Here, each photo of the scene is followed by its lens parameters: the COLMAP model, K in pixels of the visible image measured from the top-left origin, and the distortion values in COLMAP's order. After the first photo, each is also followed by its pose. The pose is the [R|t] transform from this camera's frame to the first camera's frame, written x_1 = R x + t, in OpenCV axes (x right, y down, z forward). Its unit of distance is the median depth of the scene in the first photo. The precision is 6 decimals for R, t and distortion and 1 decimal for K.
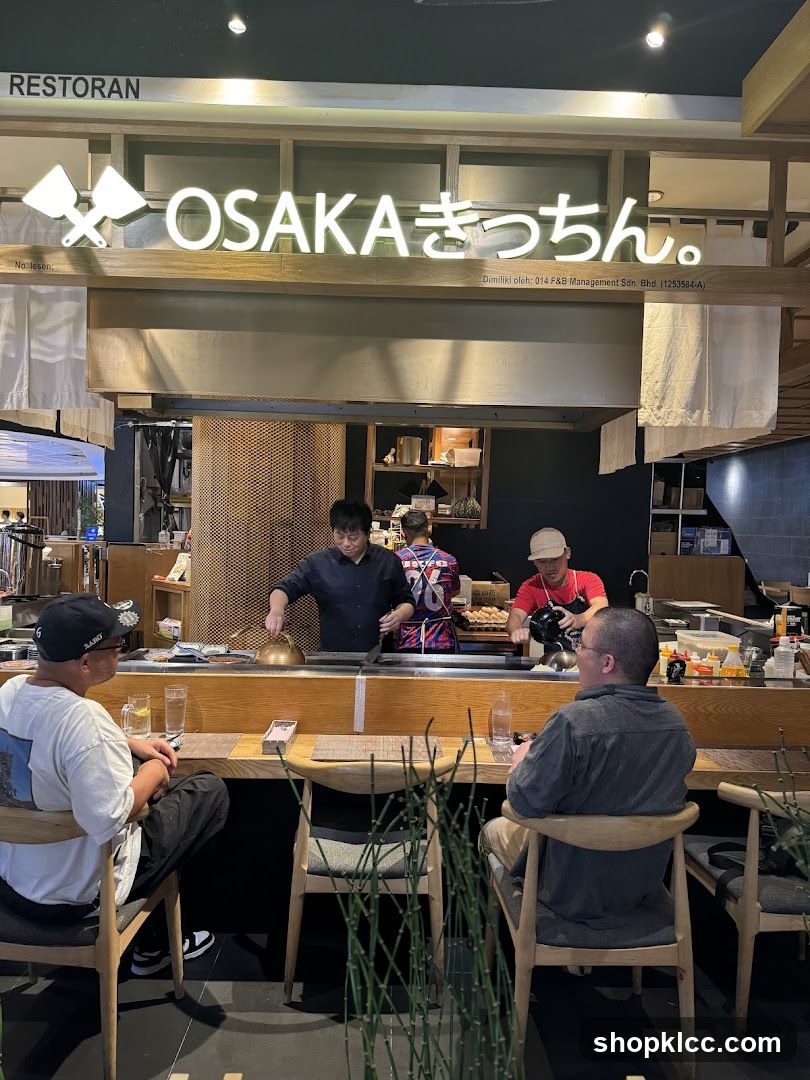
lens RADIAL K [[811.3, 0, 406.1], [0, 811.3, 565.8], [0, 0, 1]] dist [0.028114, -0.035443]
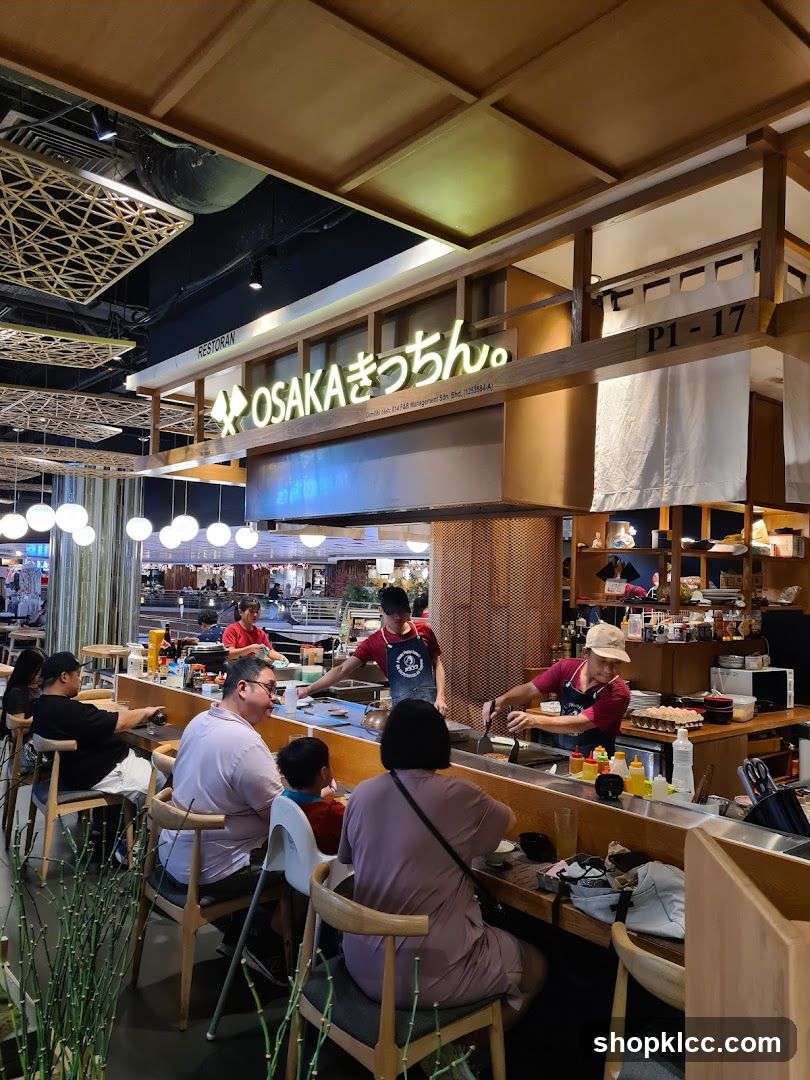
lens RADIAL K [[832.2, 0, 387.9], [0, 832.2, 542.1], [0, 0, 1]] dist [-0.025898, -0.006174]
pose [[0.619541, -0.049835, -0.783381, 1.071569], [-0.033768, 0.995367, -0.090026, -0.048858], [0.784238, 0.082228, 0.614987, 0.261929]]
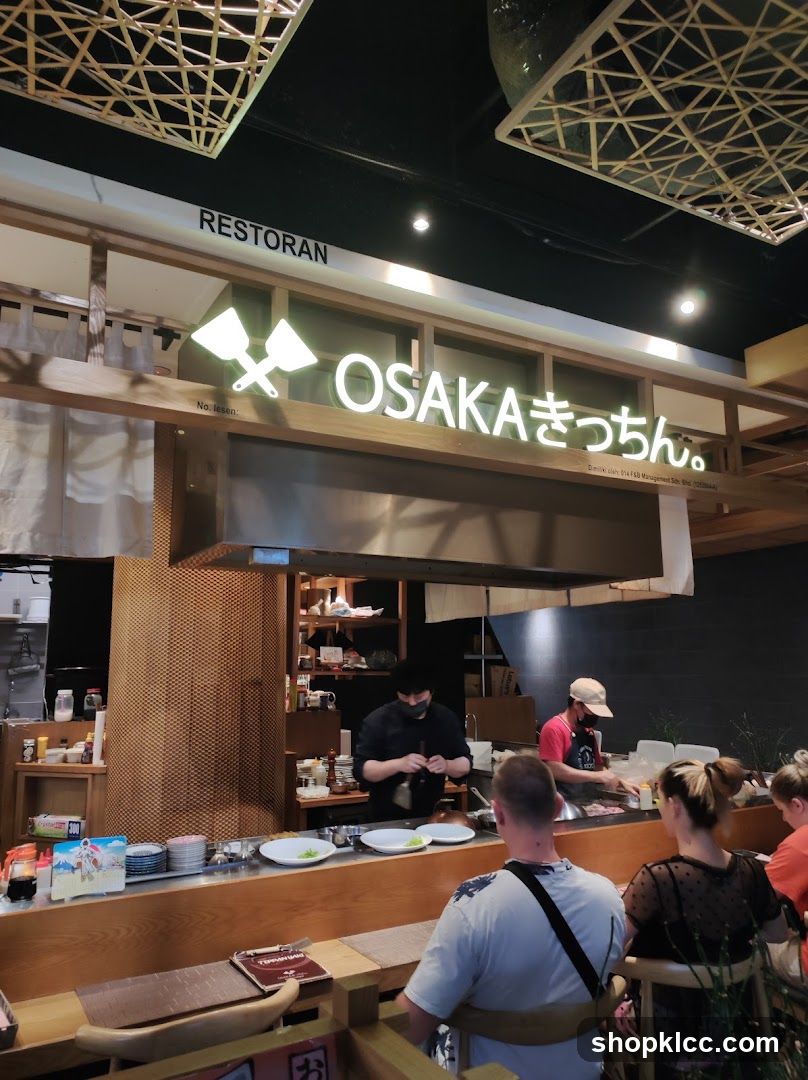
lens RADIAL K [[840.3, 0, 404.0], [0, 840.3, 540.0], [0, 0, 1]] dist [0.042634, 0.001389]
pose [[0.852264, 0.045433, 0.521136, -0.747340], [0.056450, 0.982416, -0.177966, -0.048057], [-0.520058, 0.181092, 0.834713, 0.141050]]
